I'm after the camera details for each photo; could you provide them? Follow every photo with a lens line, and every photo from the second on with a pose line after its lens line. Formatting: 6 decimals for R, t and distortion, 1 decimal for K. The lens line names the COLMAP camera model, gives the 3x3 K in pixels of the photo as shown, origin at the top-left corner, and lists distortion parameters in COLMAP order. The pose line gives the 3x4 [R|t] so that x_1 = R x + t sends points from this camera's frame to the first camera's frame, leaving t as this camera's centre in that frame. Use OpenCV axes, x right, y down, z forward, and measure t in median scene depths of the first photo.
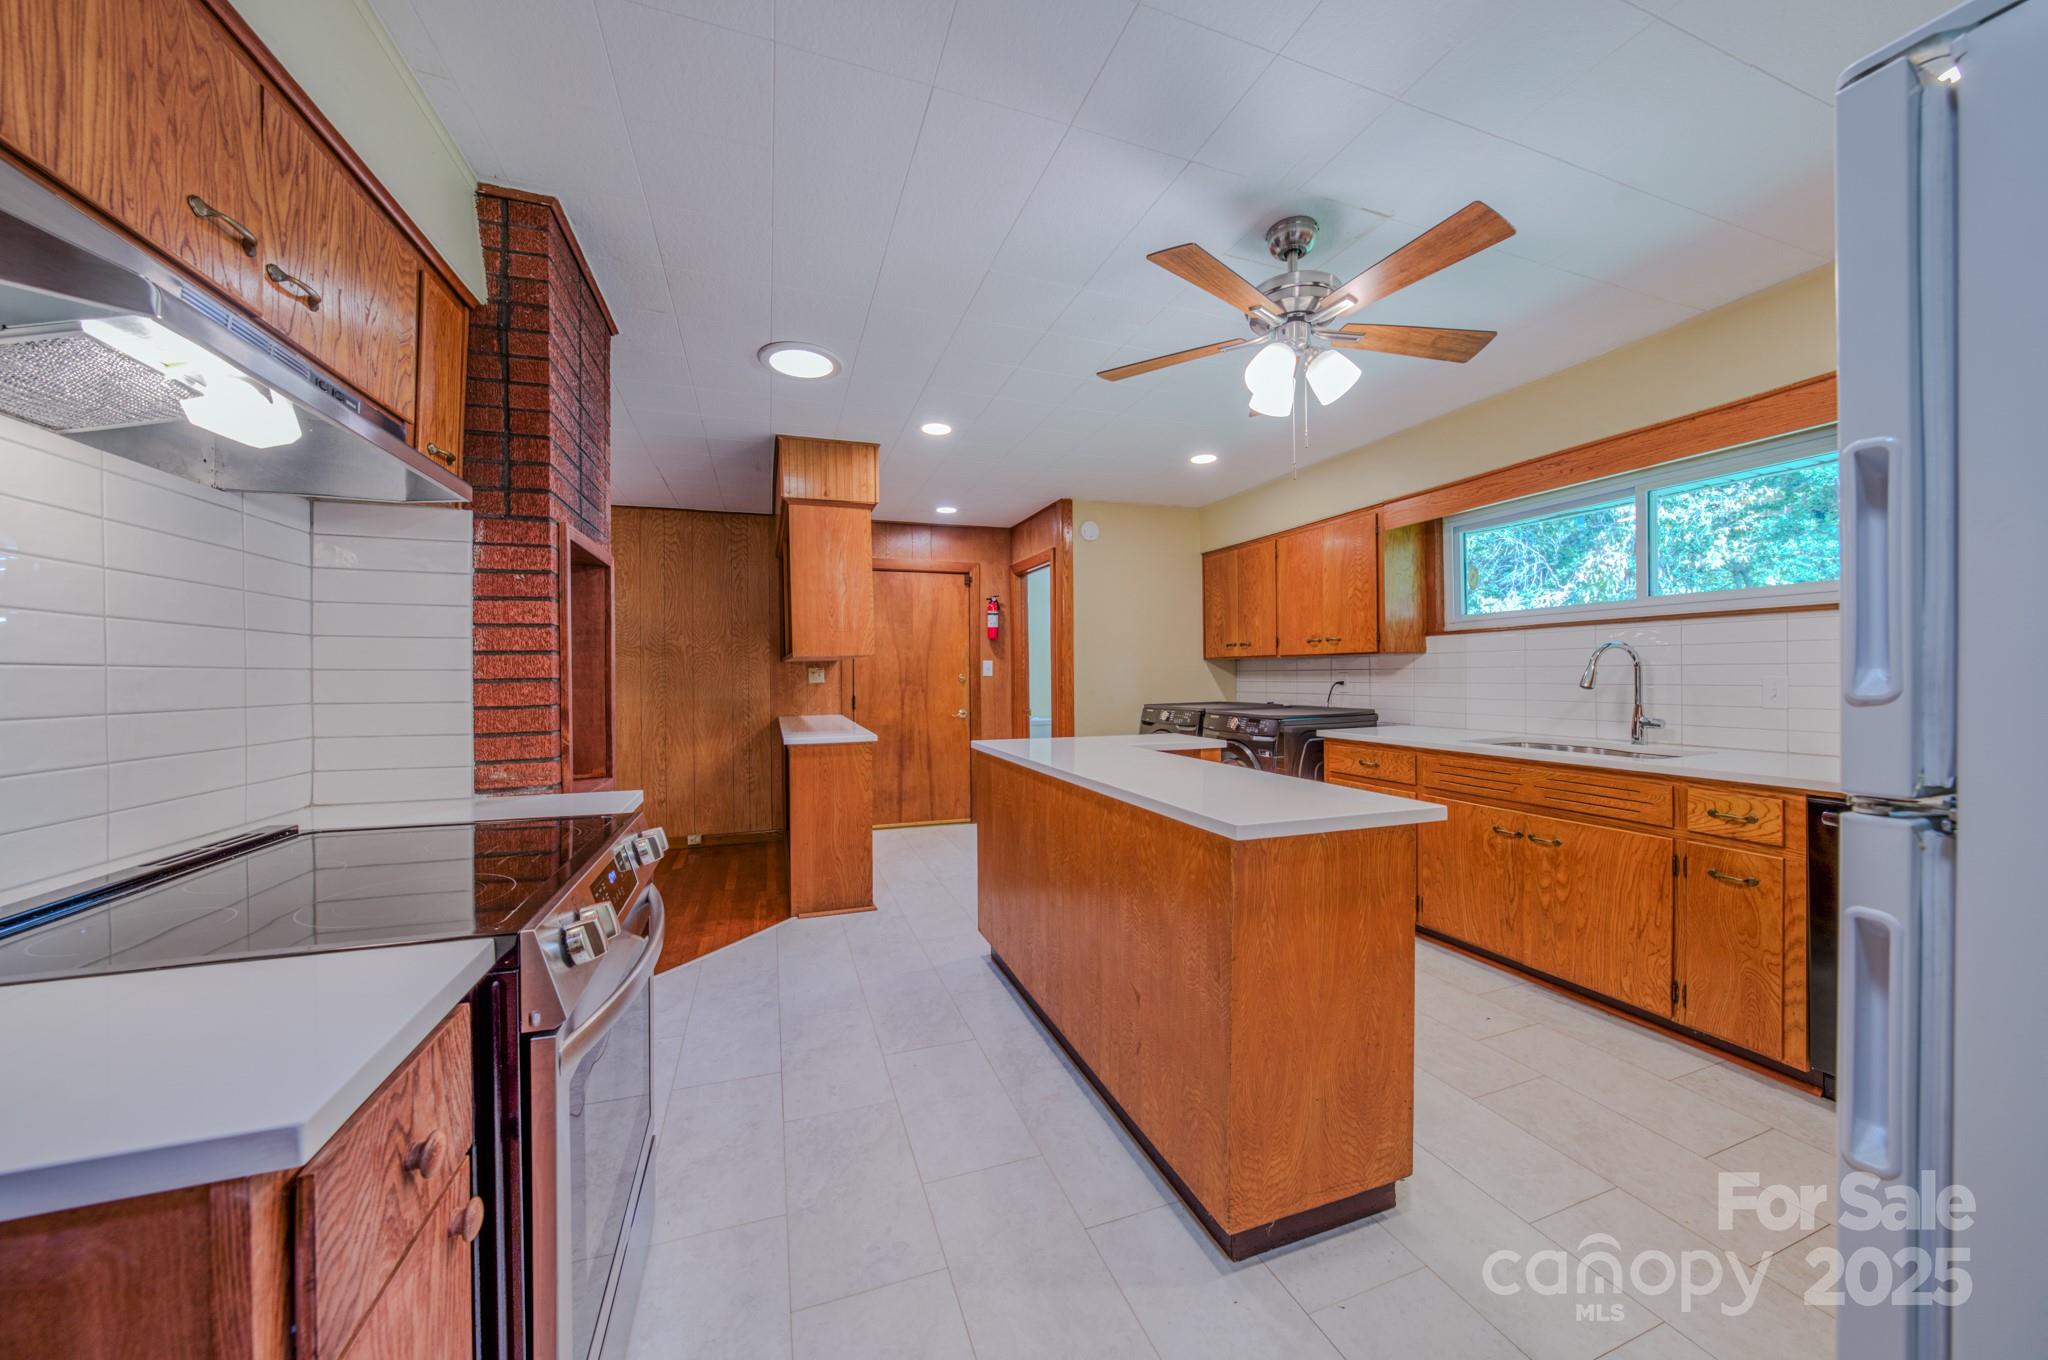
lens RADIAL K [[705.5, 0, 1031.3], [0, 705.5, 679.0], [0, 0, 1]] dist [-0.009486, 0.000105]
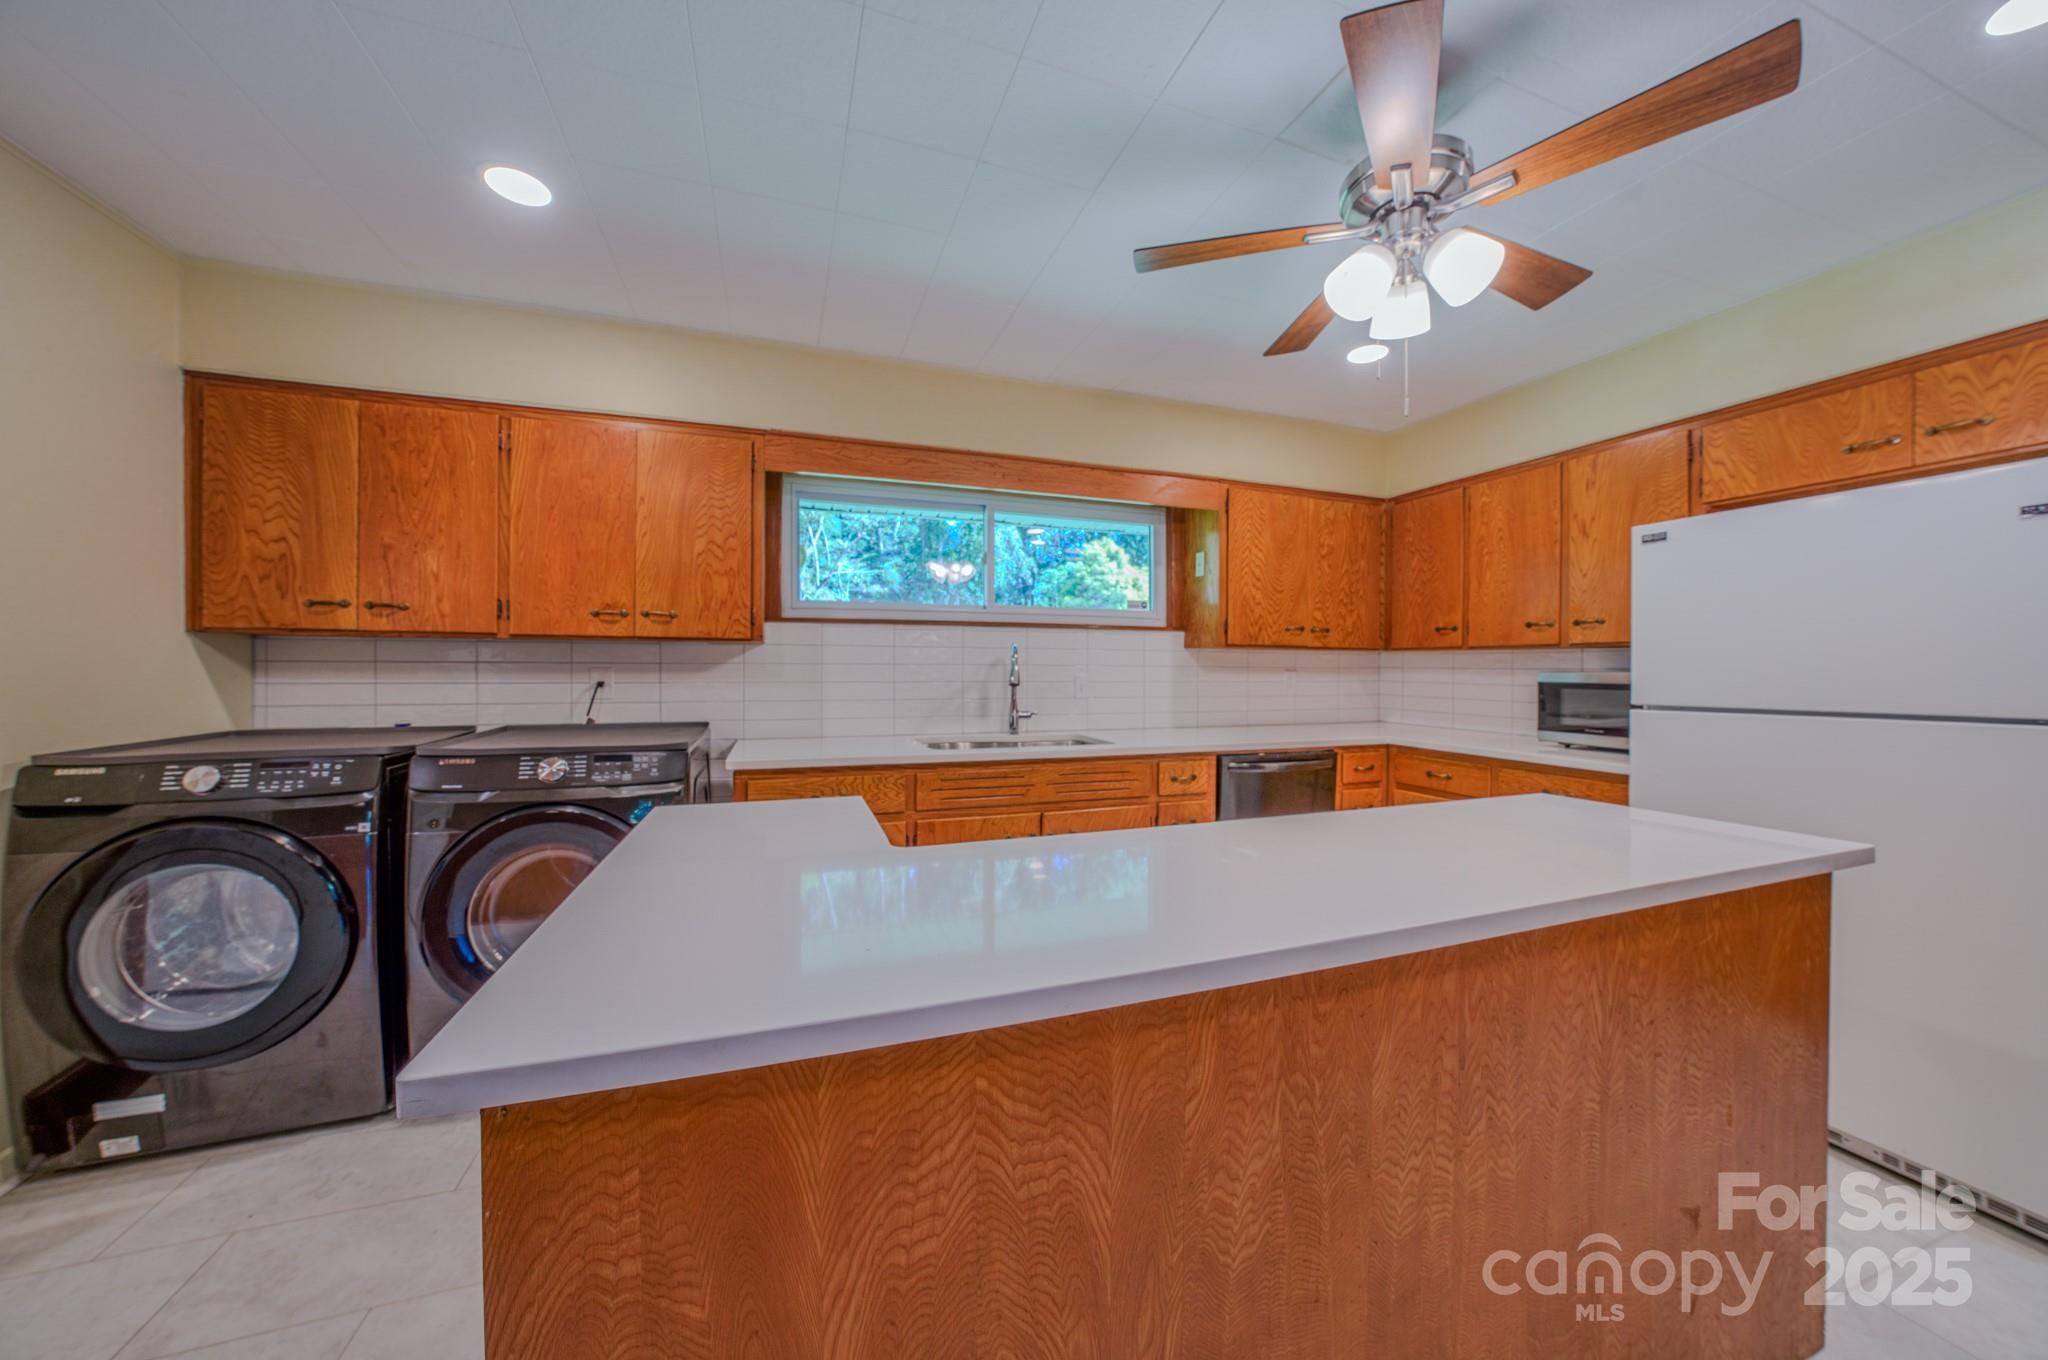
lens RADIAL K [[705.5, 0, 1027.4], [0, 705.5, 668.8], [0, 0, 1]] dist [-0.009486, 0.000105]
pose [[0.022594, 0.010859, 0.999686, -0.197358], [0.002261, 0.999938, -0.010913, -0.000373], [-0.999742, 0.002507, 0.022568, 0.686210]]
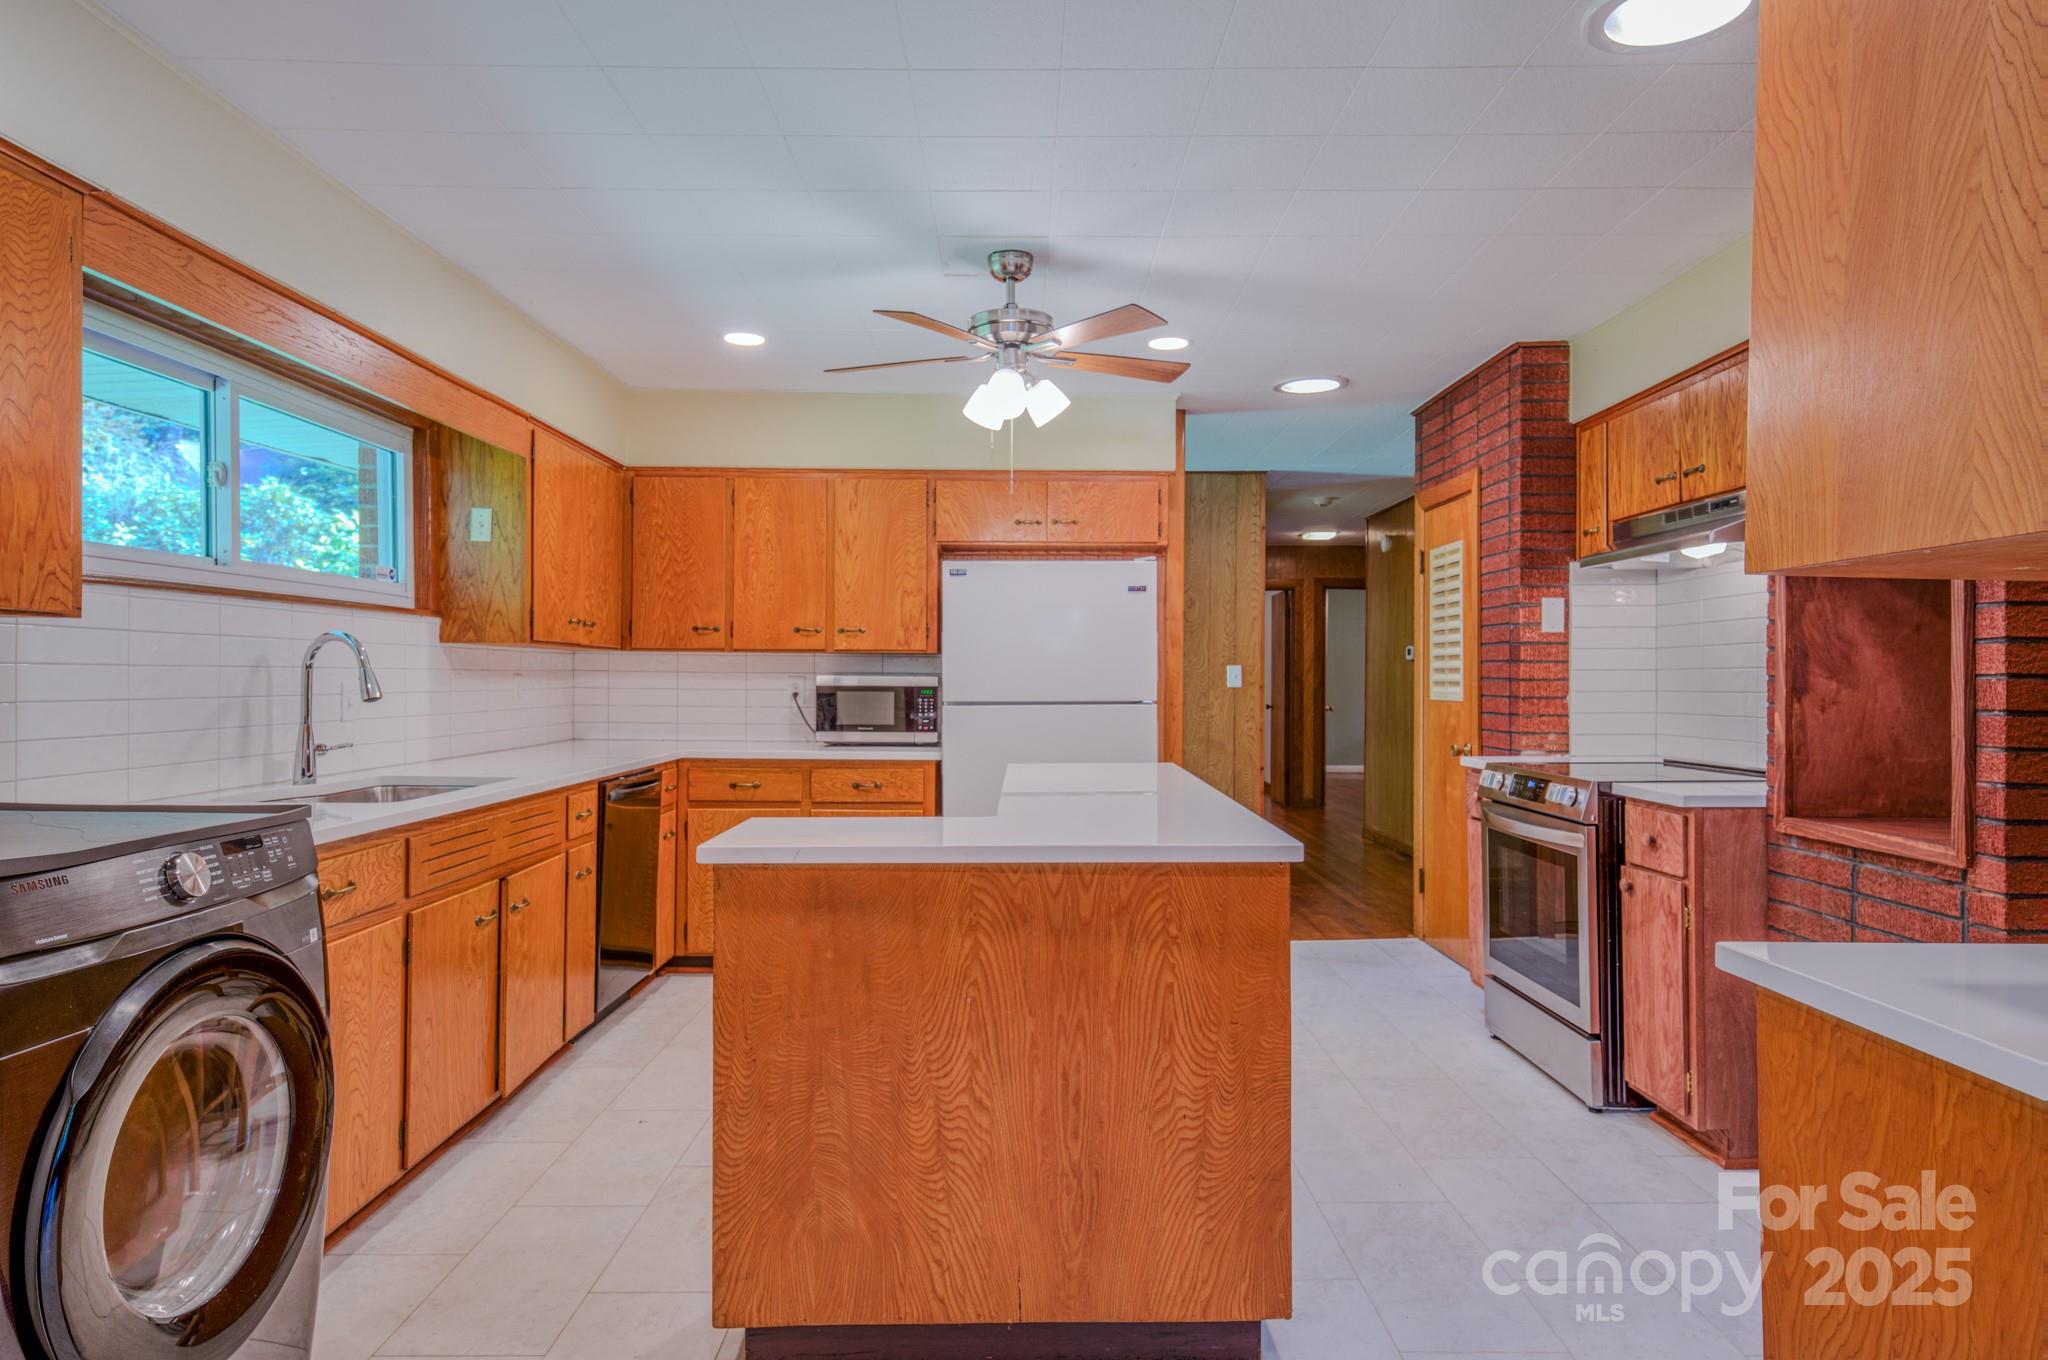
lens RADIAL K [[1289.0, 0, 1029.5], [0, 1289.0, 673.7], [0, 0, 1]] dist [-0.000158, 0.000185]
pose [[-0.942012, 0.006436, 0.335516, -0.147668], [0.007525, 0.999970, 0.001947, -0.007119], [-0.335494, 0.004359, -0.942032, 1.390414]]
